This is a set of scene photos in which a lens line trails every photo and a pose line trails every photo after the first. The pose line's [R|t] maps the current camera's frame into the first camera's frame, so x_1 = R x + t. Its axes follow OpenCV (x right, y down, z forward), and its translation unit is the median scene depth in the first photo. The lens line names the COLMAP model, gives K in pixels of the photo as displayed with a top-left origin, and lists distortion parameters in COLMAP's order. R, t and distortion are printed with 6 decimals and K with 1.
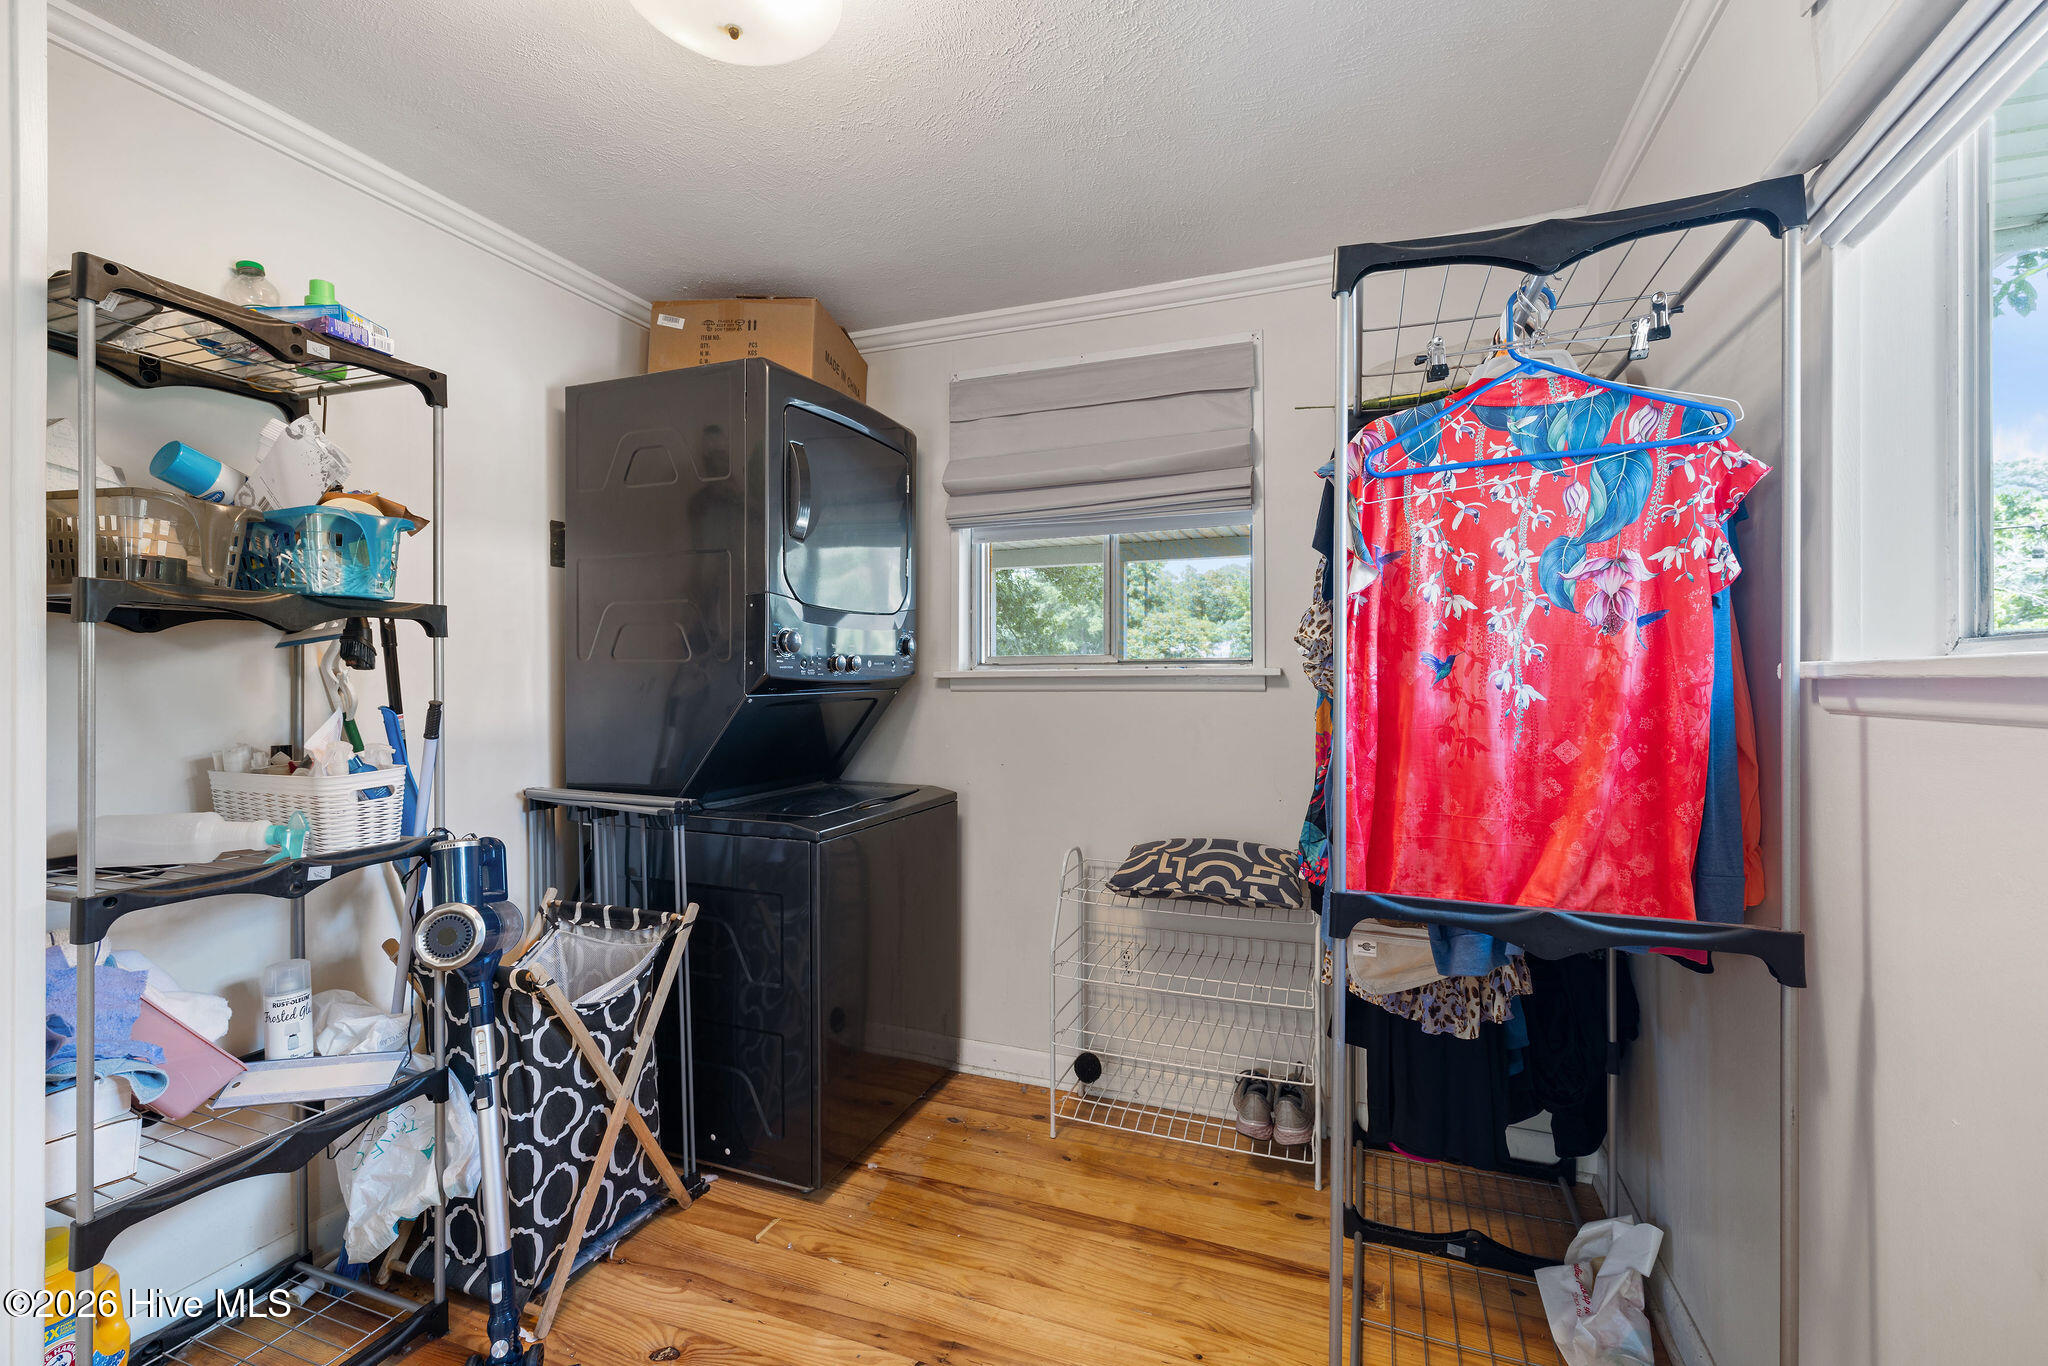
lens RADIAL K [[895.5, 0, 1013.0], [0, 895.5, 669.4], [0, 0, 1]] dist [-0.000990, 0.000139]
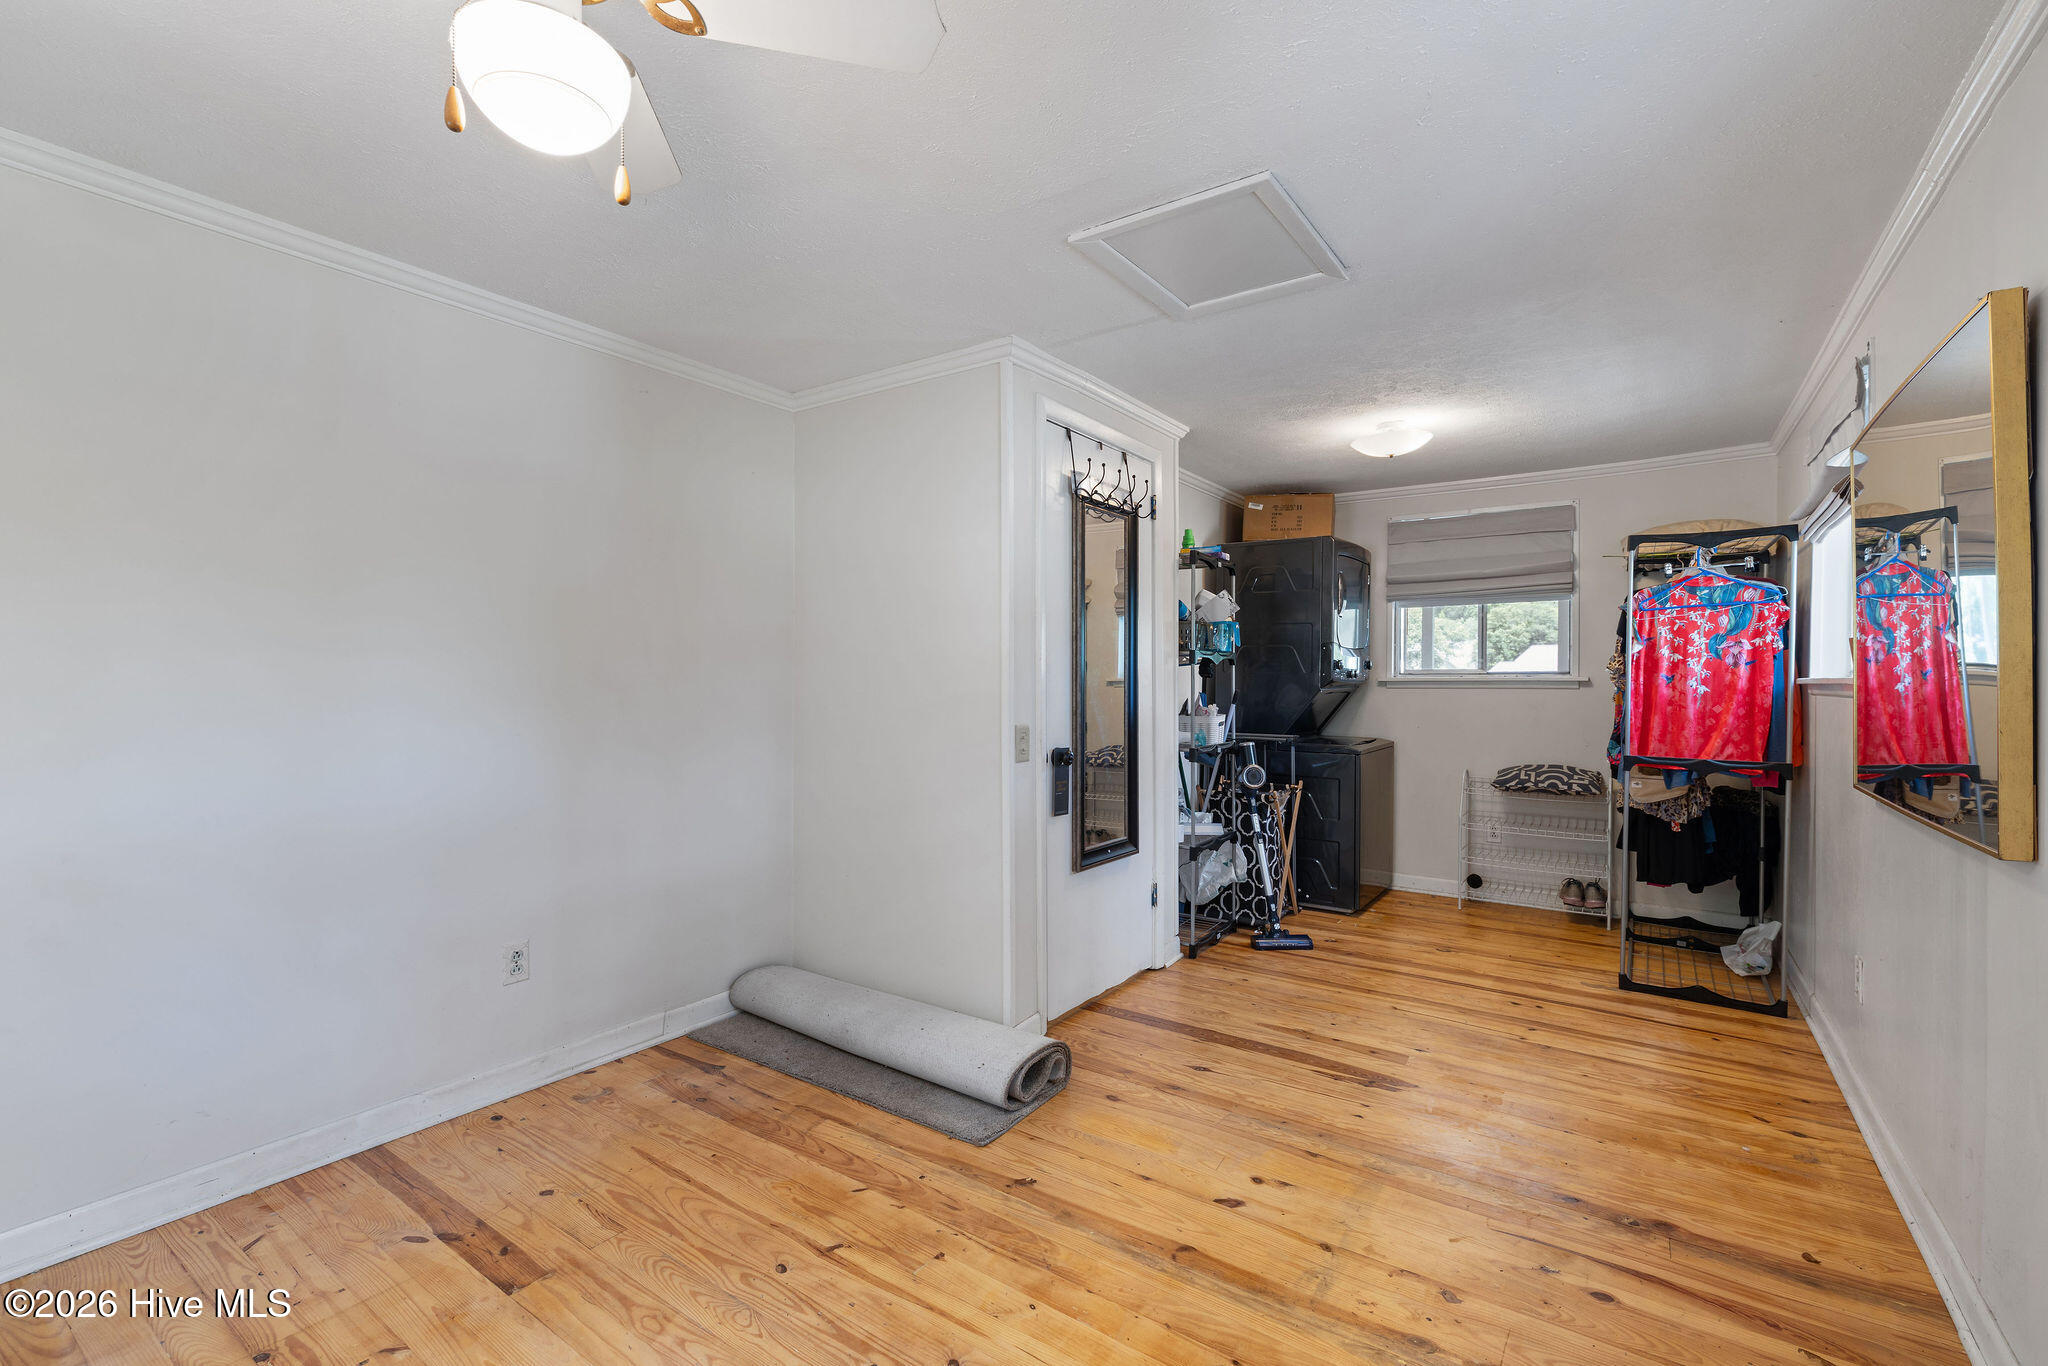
lens RADIAL K [[885.2, 0, 1026.7], [0, 885.2, 681.7], [0, 0, 1]] dist [0.002393, 0.000239]
pose [[0.974333, 0.006295, -0.225023, -0.847102], [-0.003686, 0.999921, 0.012009, -0.020118], [0.225081, -0.010871, 0.974279, -2.132035]]
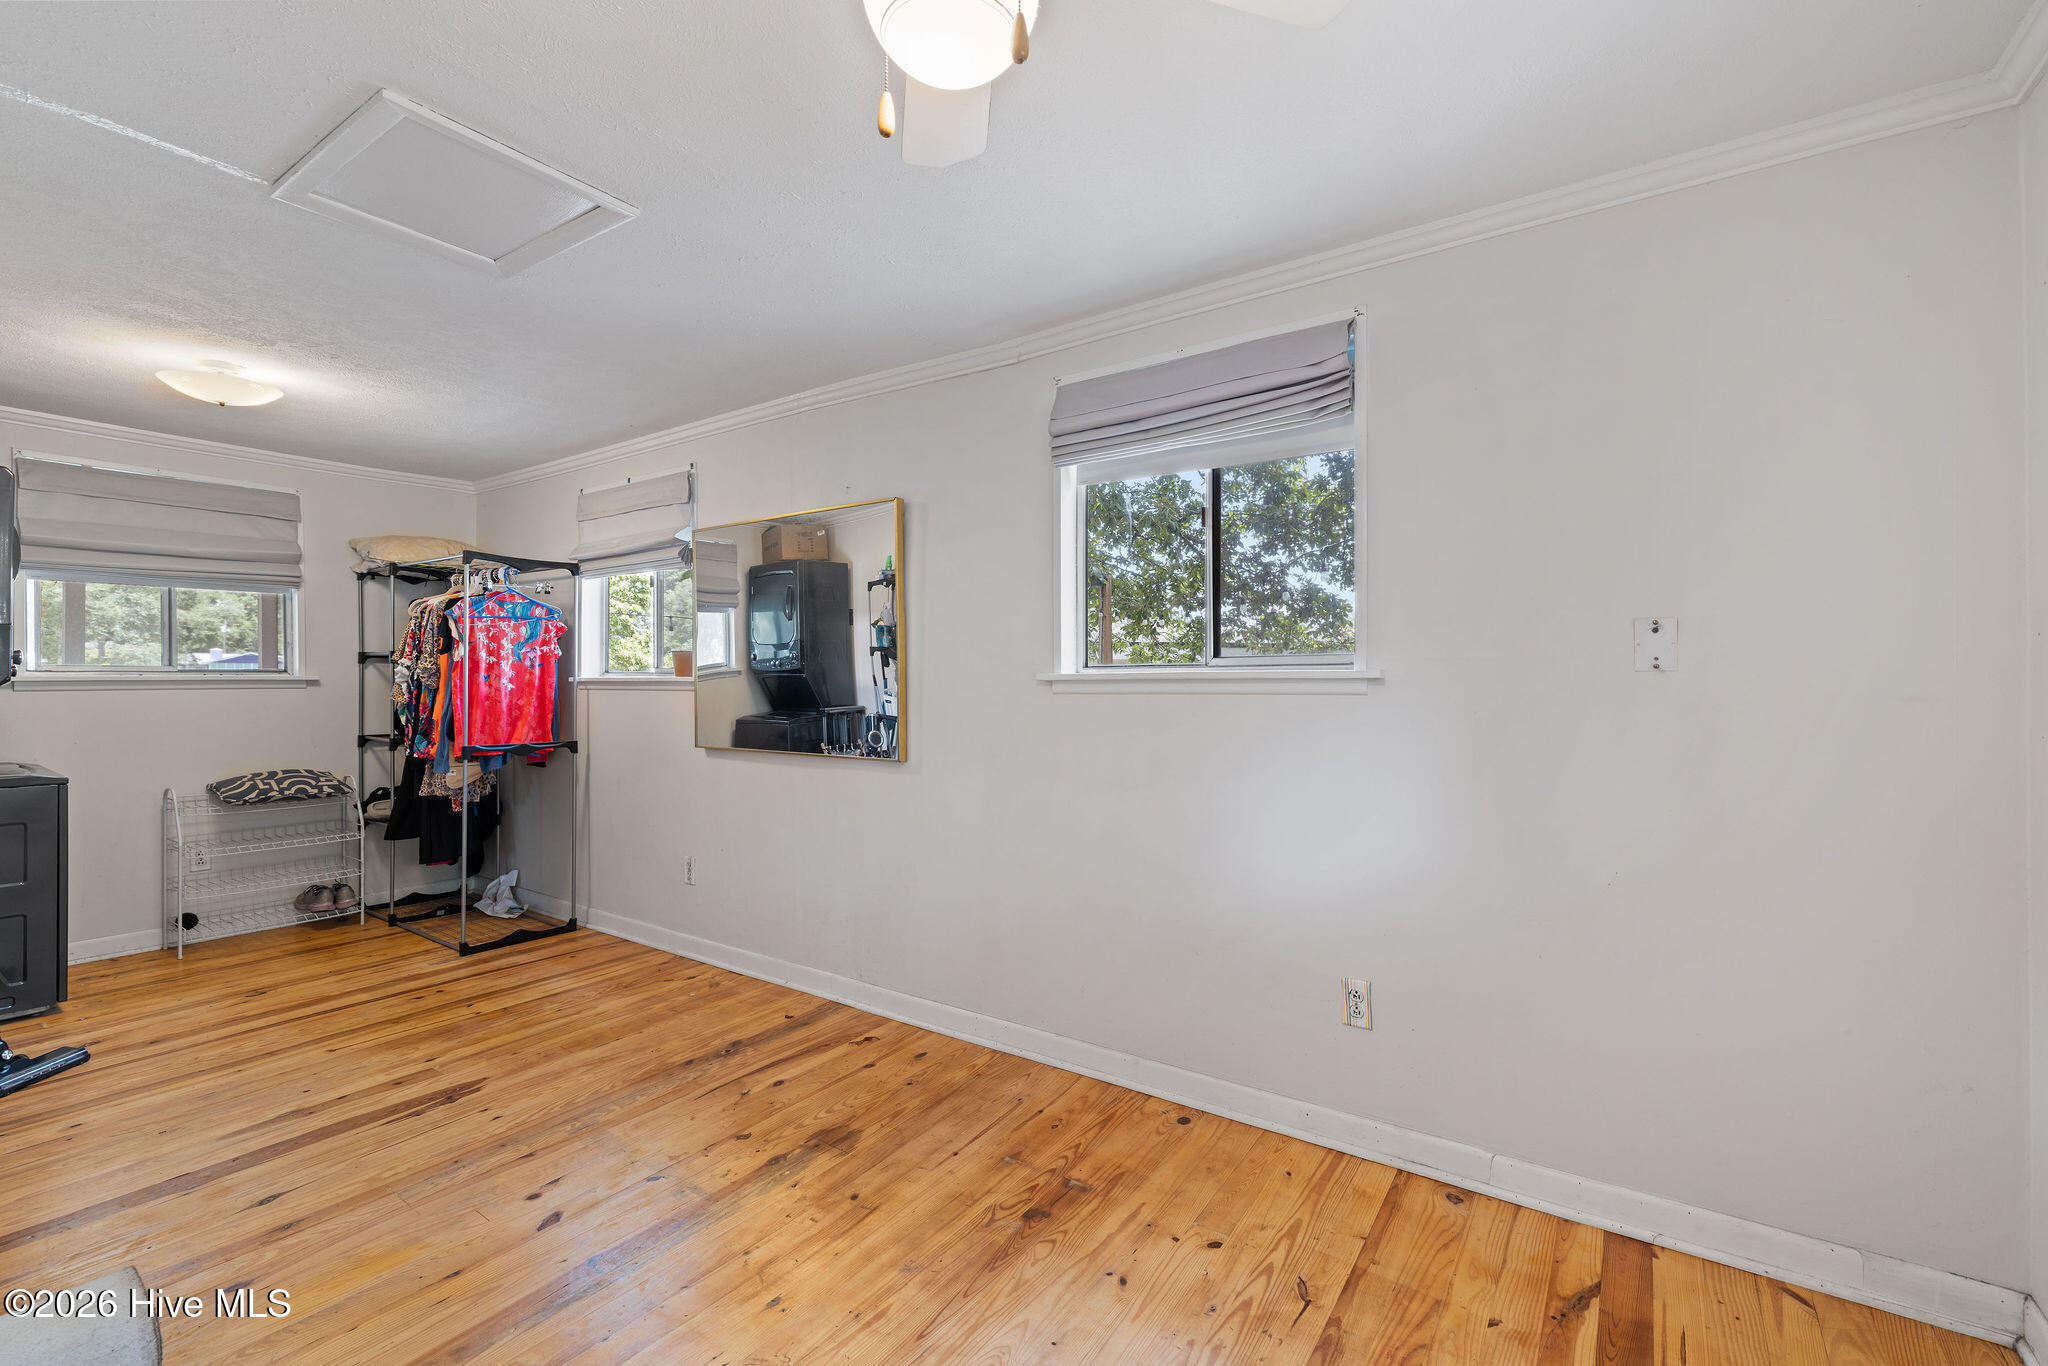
lens RADIAL K [[885.2, 0, 1026.7], [0, 885.2, 681.7], [0, 0, 1]] dist [0.002393, 0.000239]
pose [[0.234904, -0.000560, 0.972018, -2.175814], [-0.008721, 0.999958, 0.002684, -0.015160], [-0.971980, -0.009108, 0.234889, -1.658264]]
